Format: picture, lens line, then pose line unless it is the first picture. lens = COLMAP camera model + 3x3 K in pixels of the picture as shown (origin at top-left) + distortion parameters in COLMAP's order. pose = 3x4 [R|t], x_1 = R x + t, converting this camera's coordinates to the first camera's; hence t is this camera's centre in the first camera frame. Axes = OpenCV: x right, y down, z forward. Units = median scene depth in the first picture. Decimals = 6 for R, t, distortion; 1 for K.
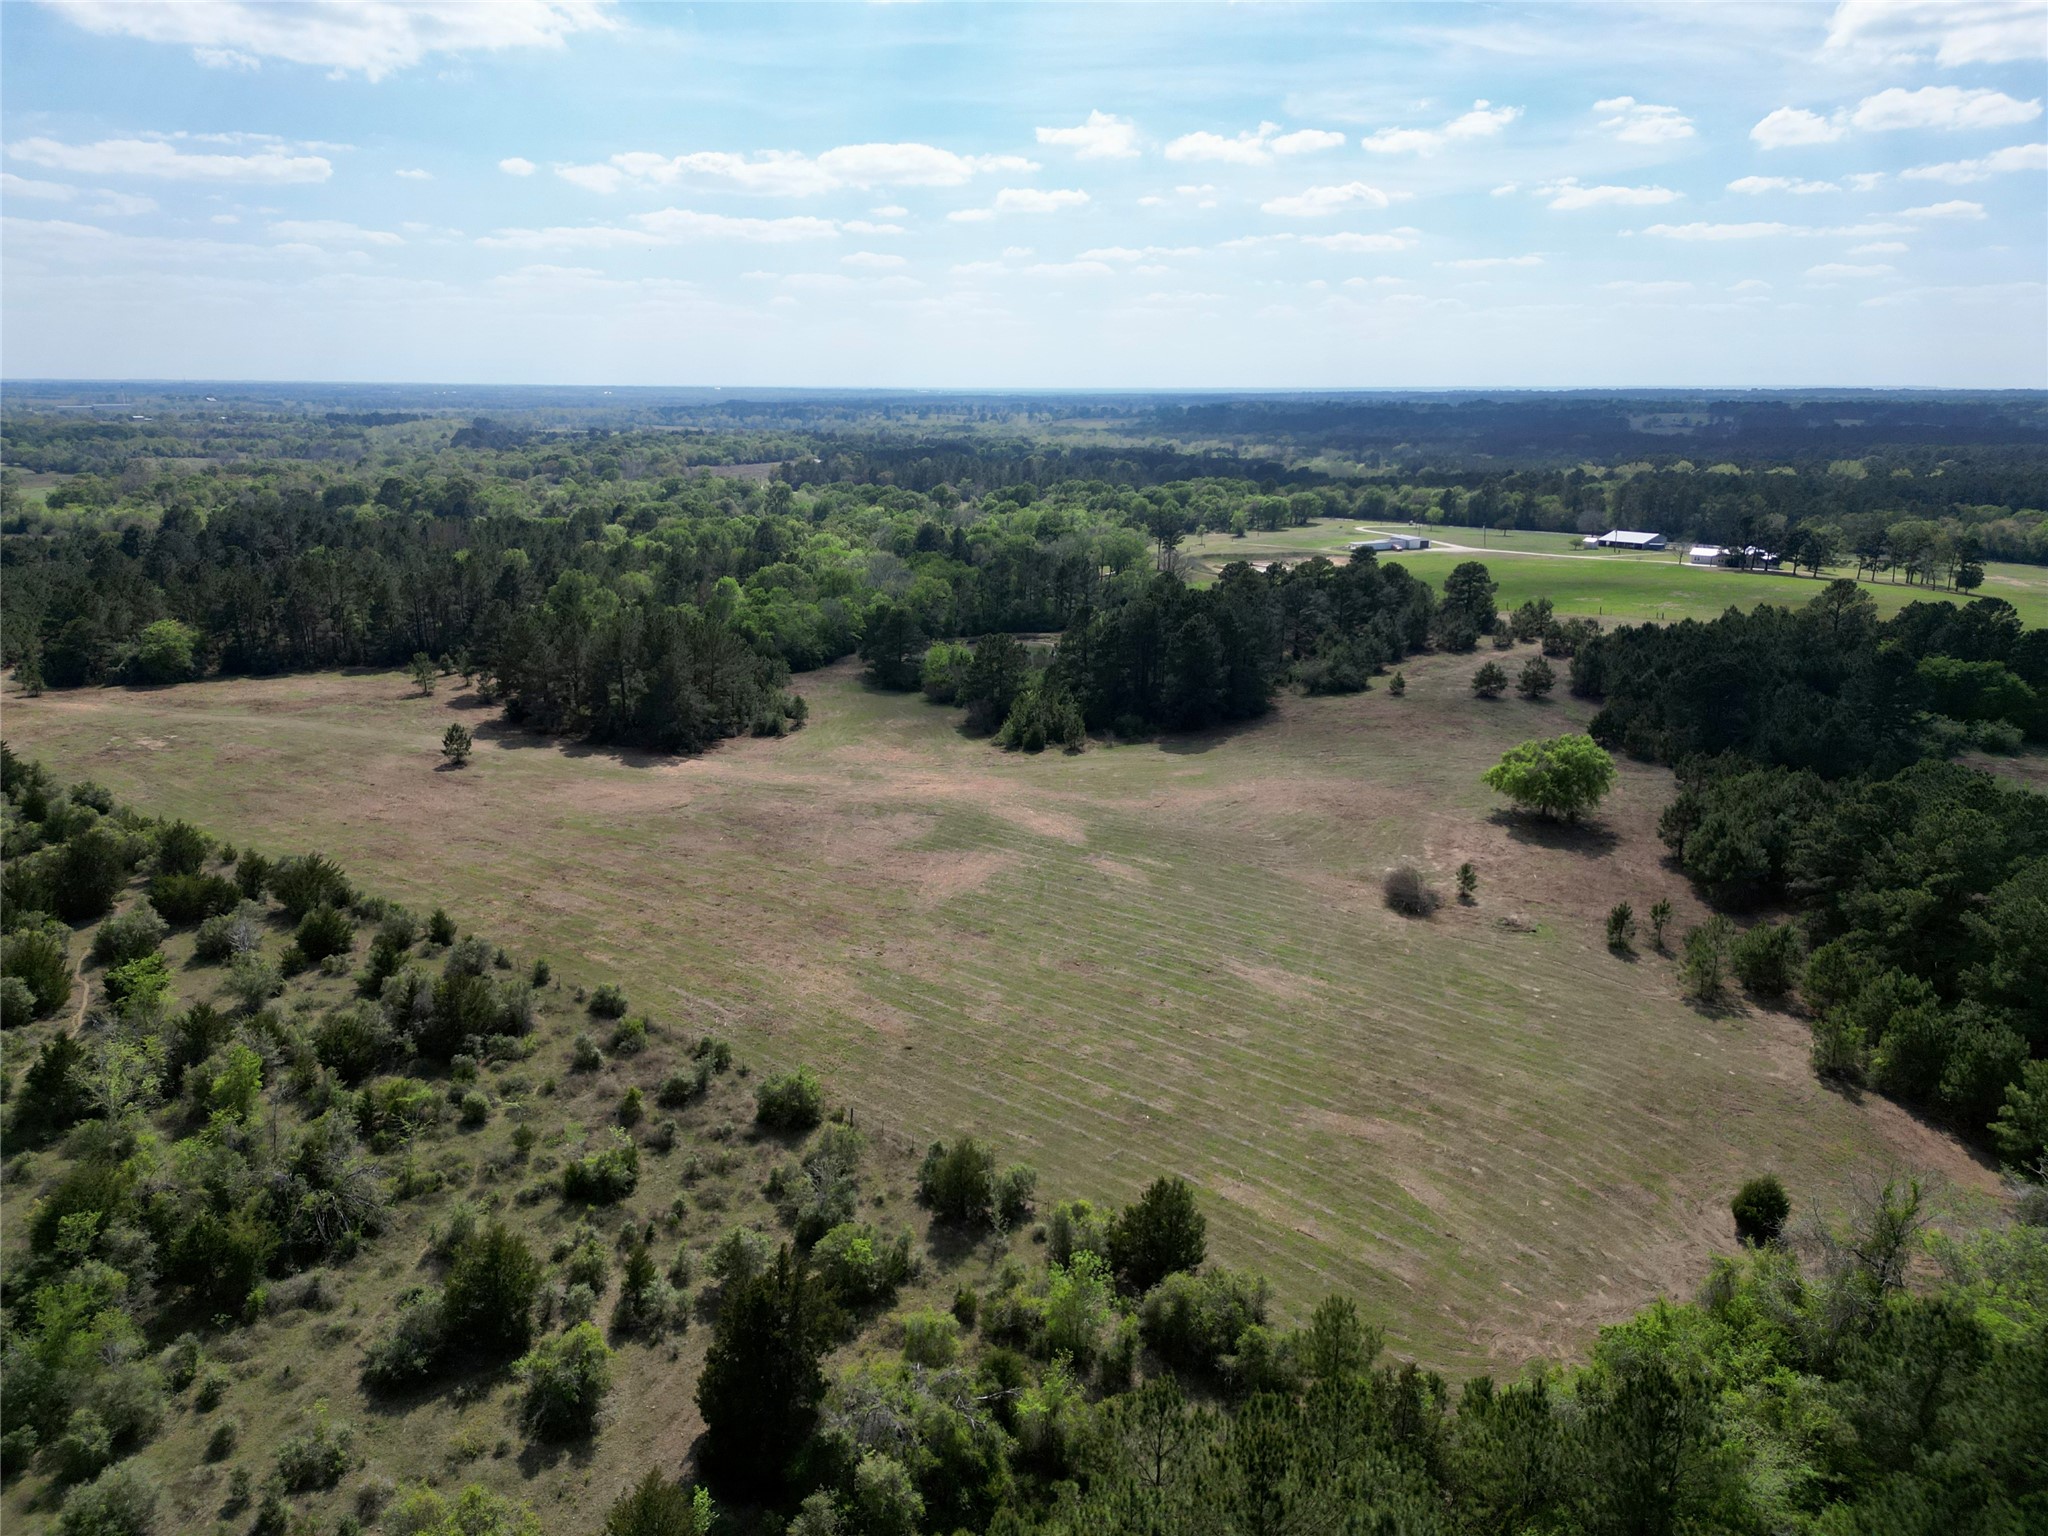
lens RADIAL K [[1434.4, 0, 1024.0], [0, 1434.4, 768.0], [0, 0, 1]] dist [0.073430, -0.072751]
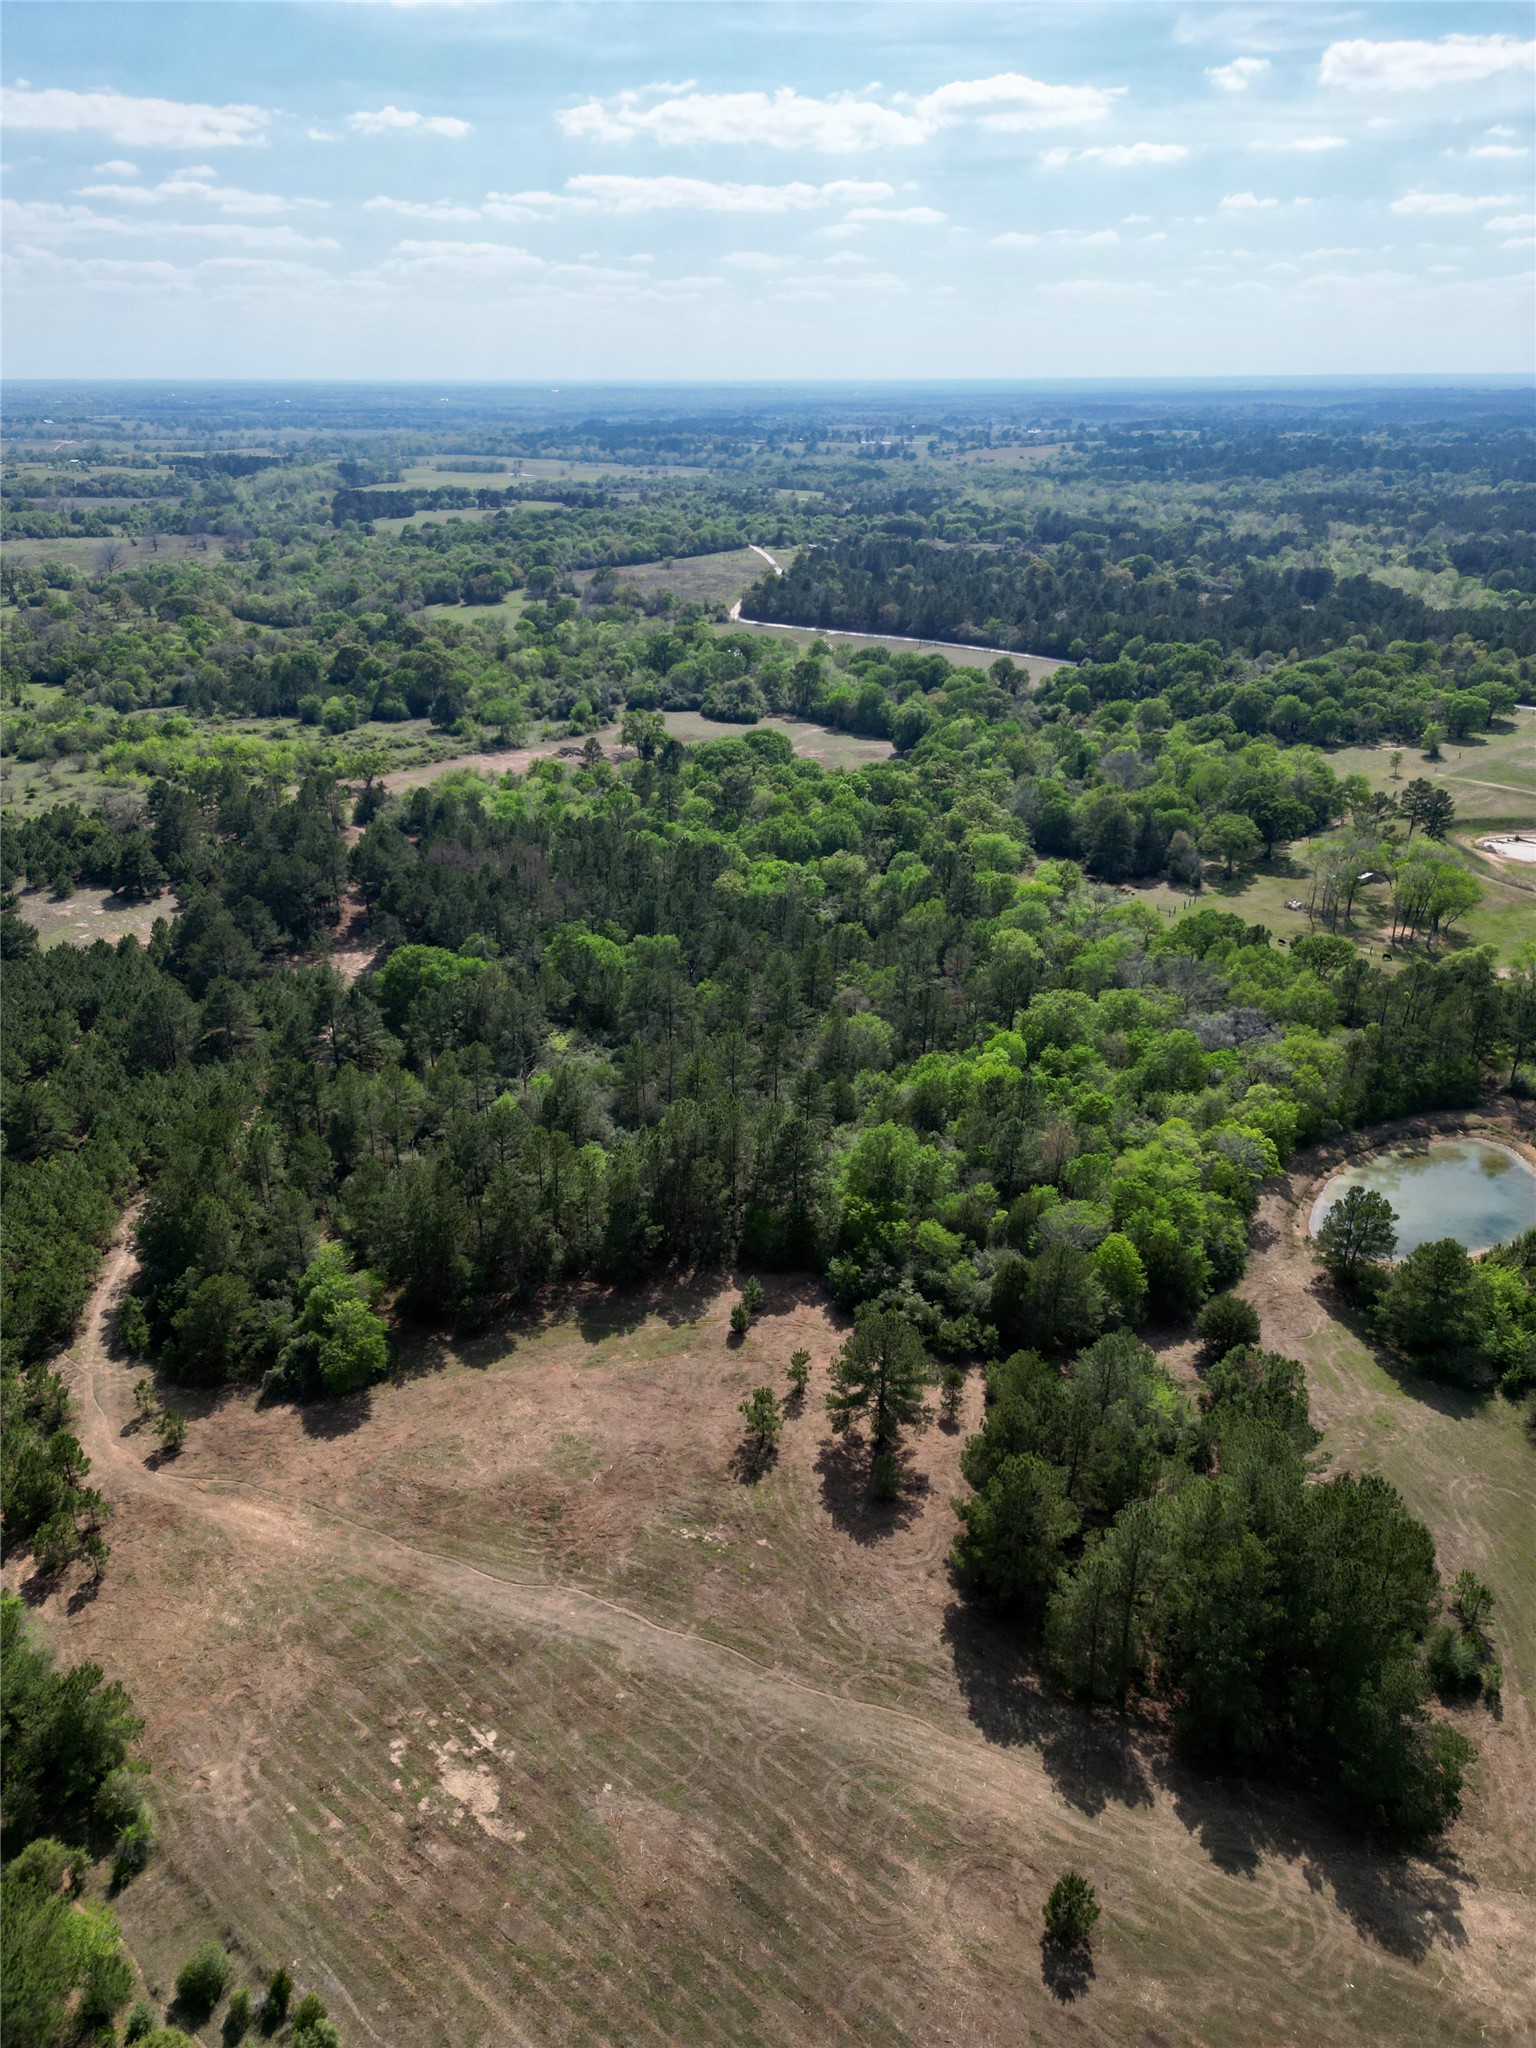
lens RADIAL K [[1434.4, 0, 768.0], [0, 1434.4, 1024.0], [0, 0, 1]] dist [0.073430, -0.072751]
pose [[0.998191, 0.019023, -0.057029, -0.521890], [-0.009526, 0.986682, 0.162381, -0.457381], [0.059358, -0.161544, 0.985079, 0.572561]]
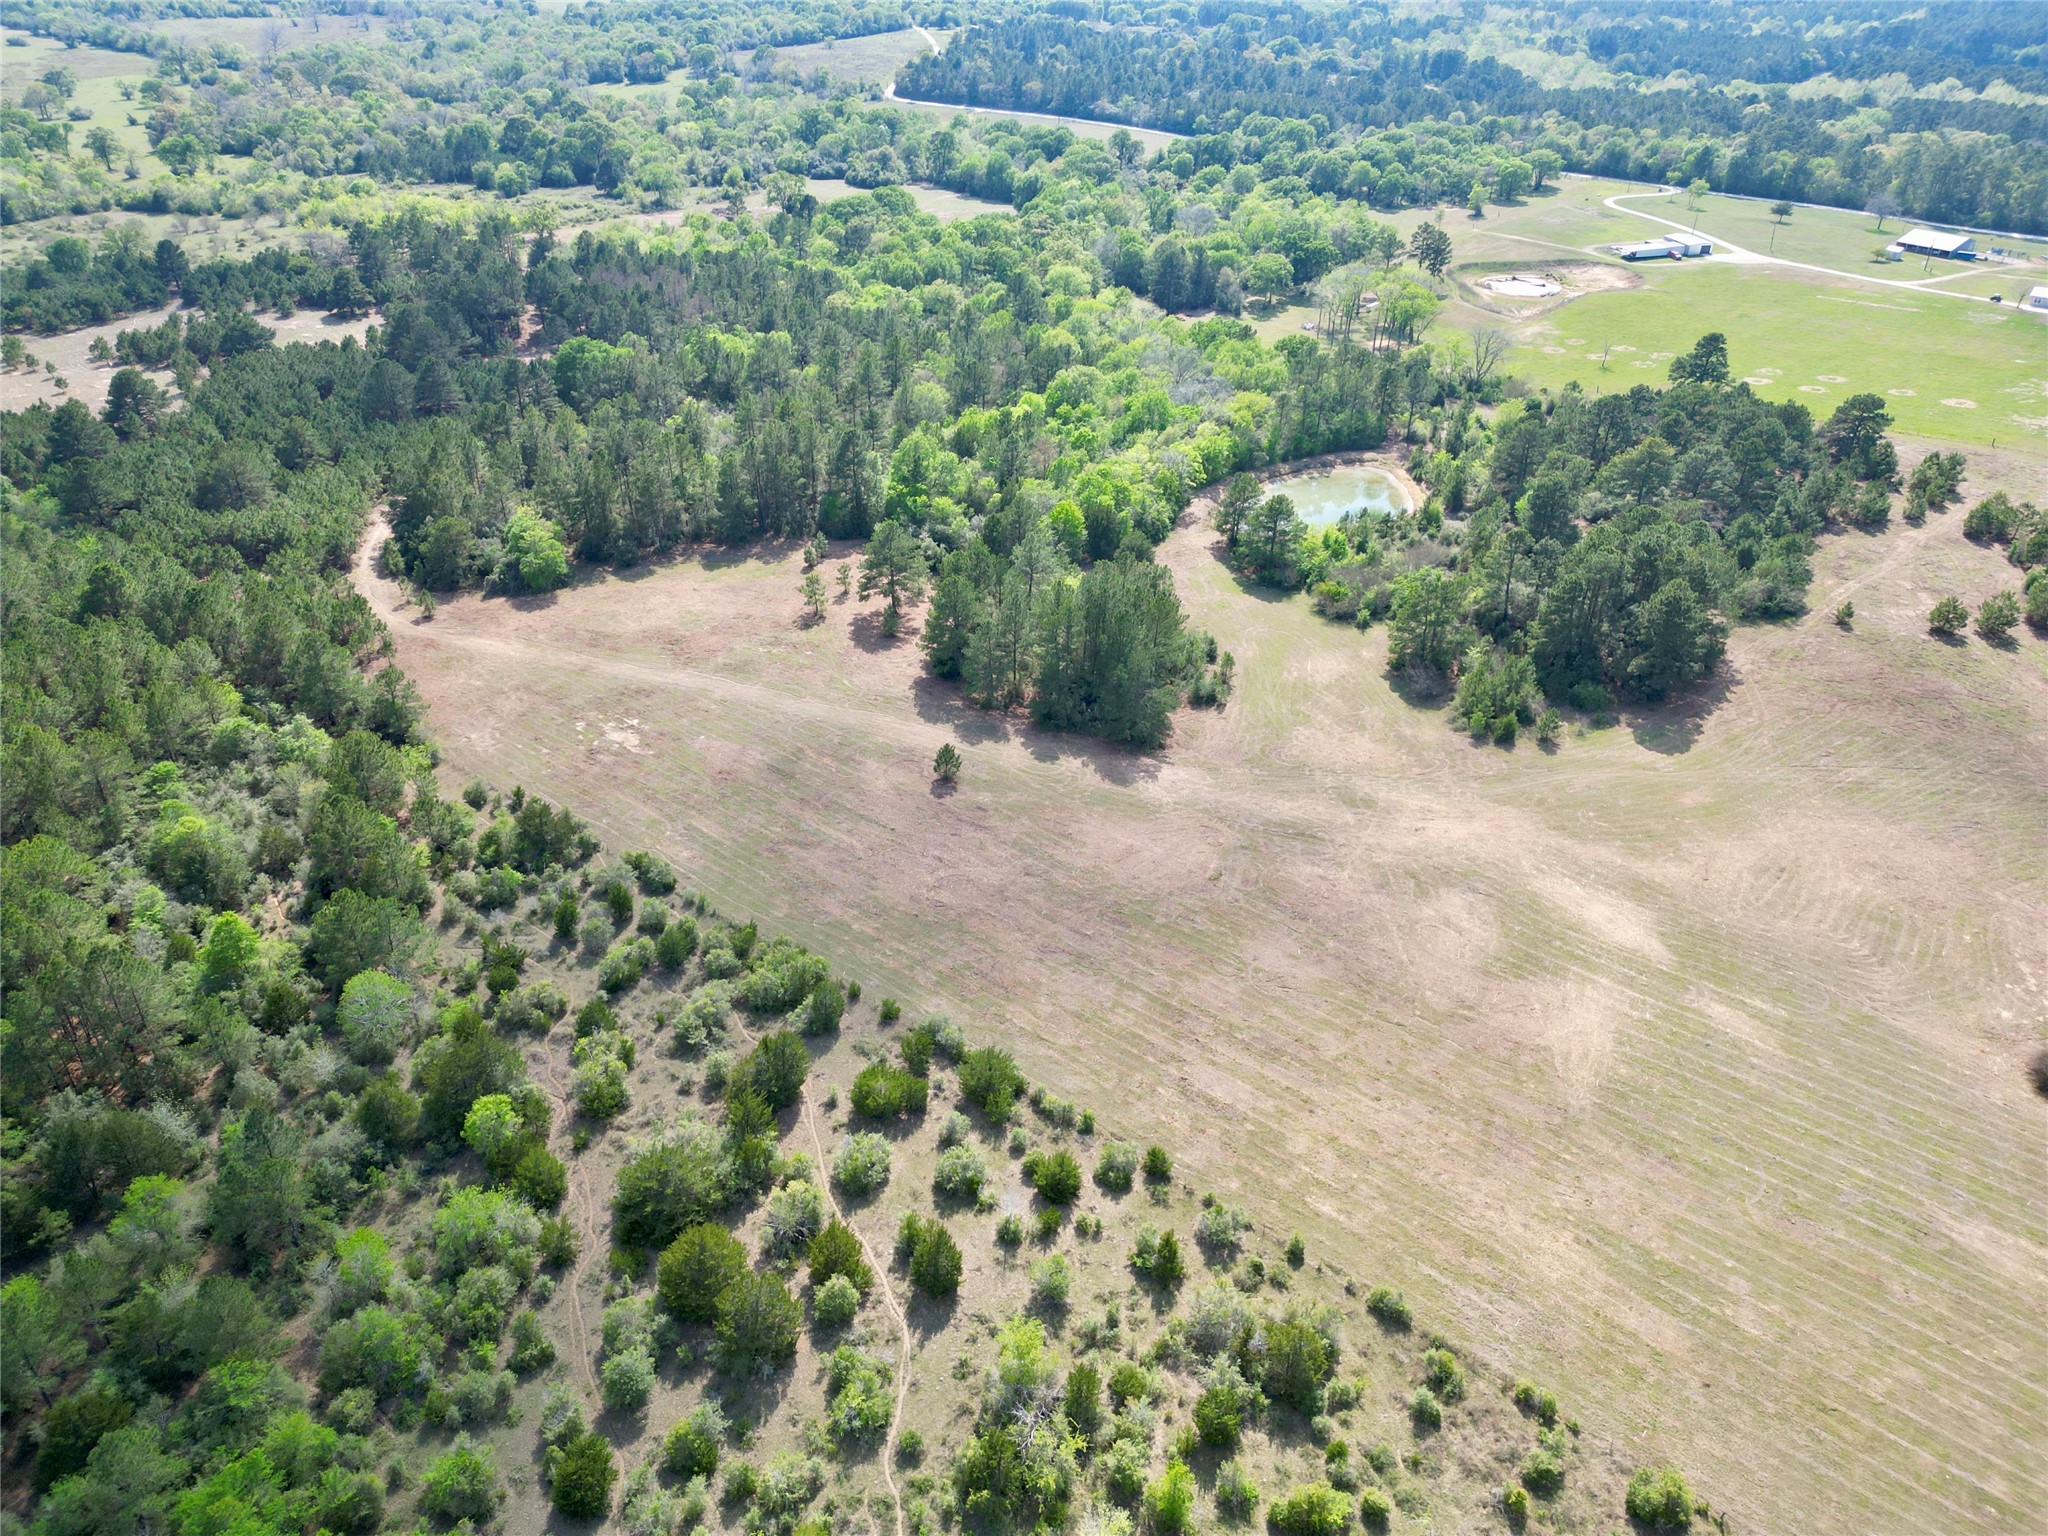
lens RADIAL K [[1434.4, 0, 1024.0], [0, 1434.4, 768.0], [0, 0, 1]] dist [0.073430, -0.072751]
pose [[0.999675, 0.013893, -0.021390, -0.347070], [-0.006745, 0.952776, 0.303600, -0.339411], [0.024598, -0.303357, 0.952559, 0.077163]]
